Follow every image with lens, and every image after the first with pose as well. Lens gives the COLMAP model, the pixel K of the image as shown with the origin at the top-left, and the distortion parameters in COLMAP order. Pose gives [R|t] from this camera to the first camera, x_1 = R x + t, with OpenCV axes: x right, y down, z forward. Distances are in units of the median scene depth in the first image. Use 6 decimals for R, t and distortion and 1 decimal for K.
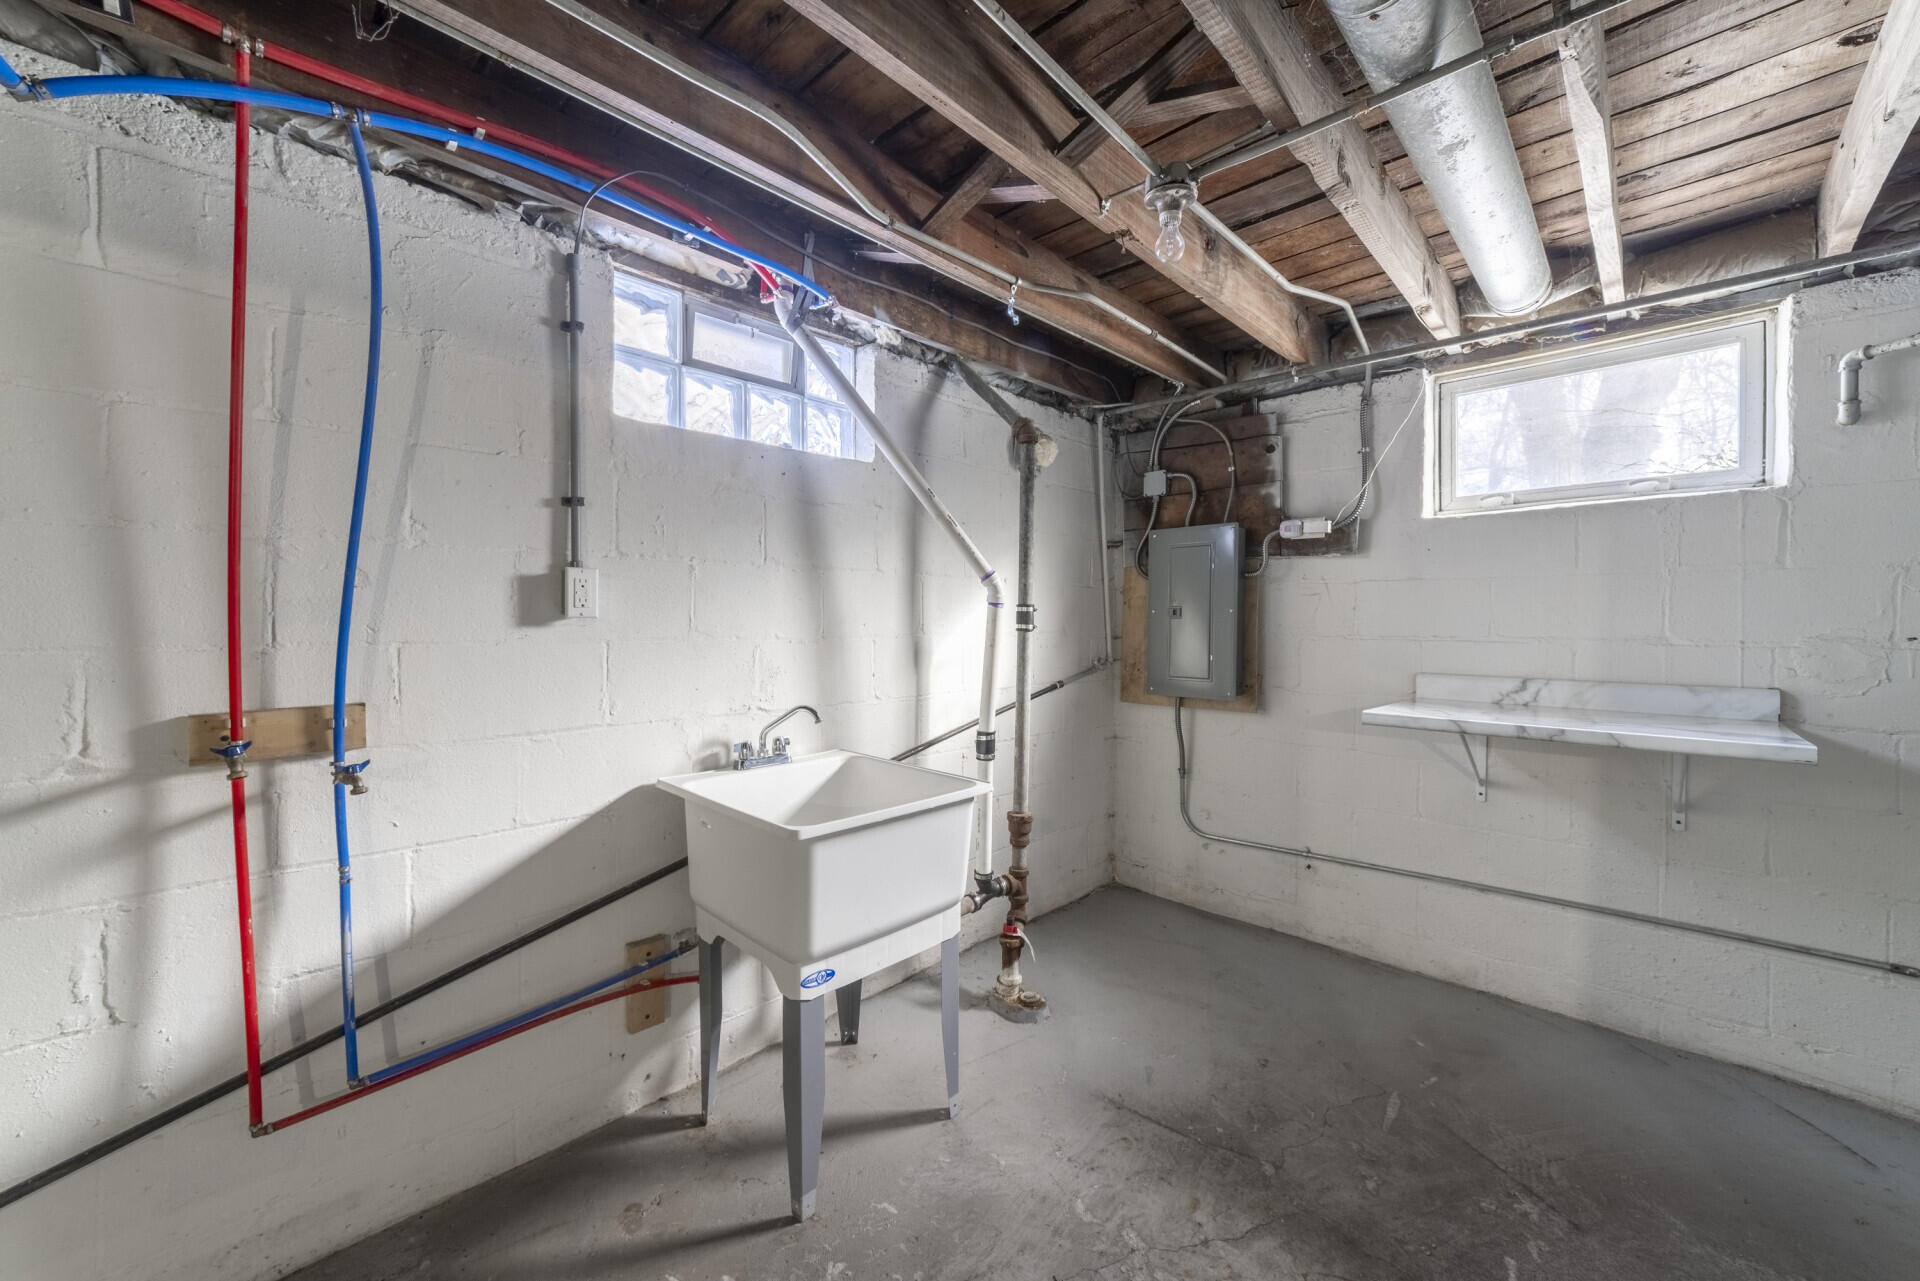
lens RADIAL K [[738.6, 0, 945.6], [0, 738.6, 624.8], [0, 0, 1]] dist [-0.024345, 0.008570]
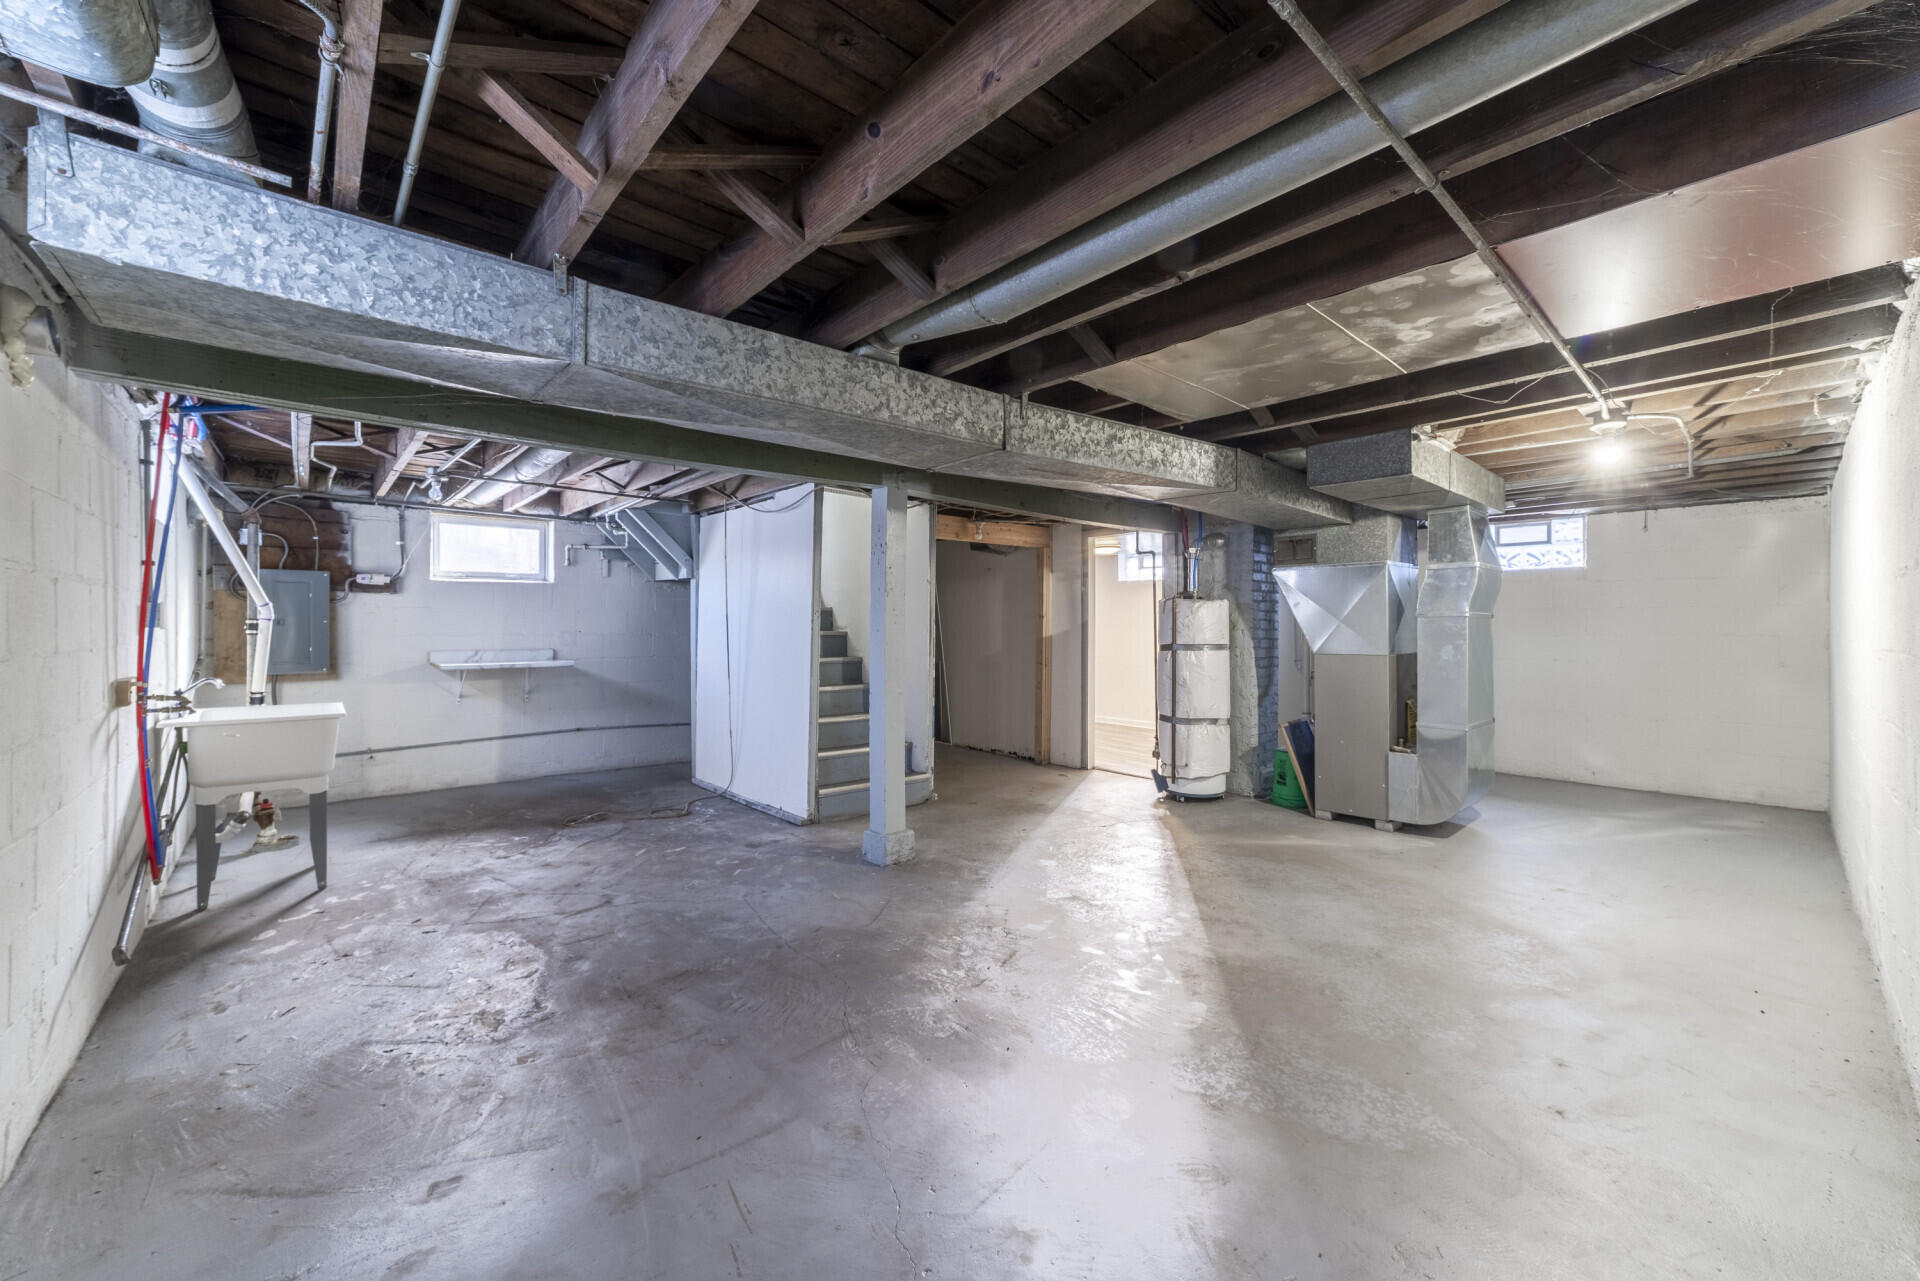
lens RADIAL K [[738.6, 0, 945.6], [0, 738.6, 624.8], [0, 0, 1]] dist [-0.024345, 0.008570]
pose [[0.069953, -0.001343, 0.997549, -1.336903], [0.007852, 0.999969, 0.000796, -0.001453], [-0.997519, 0.007777, 0.069961, -0.639180]]
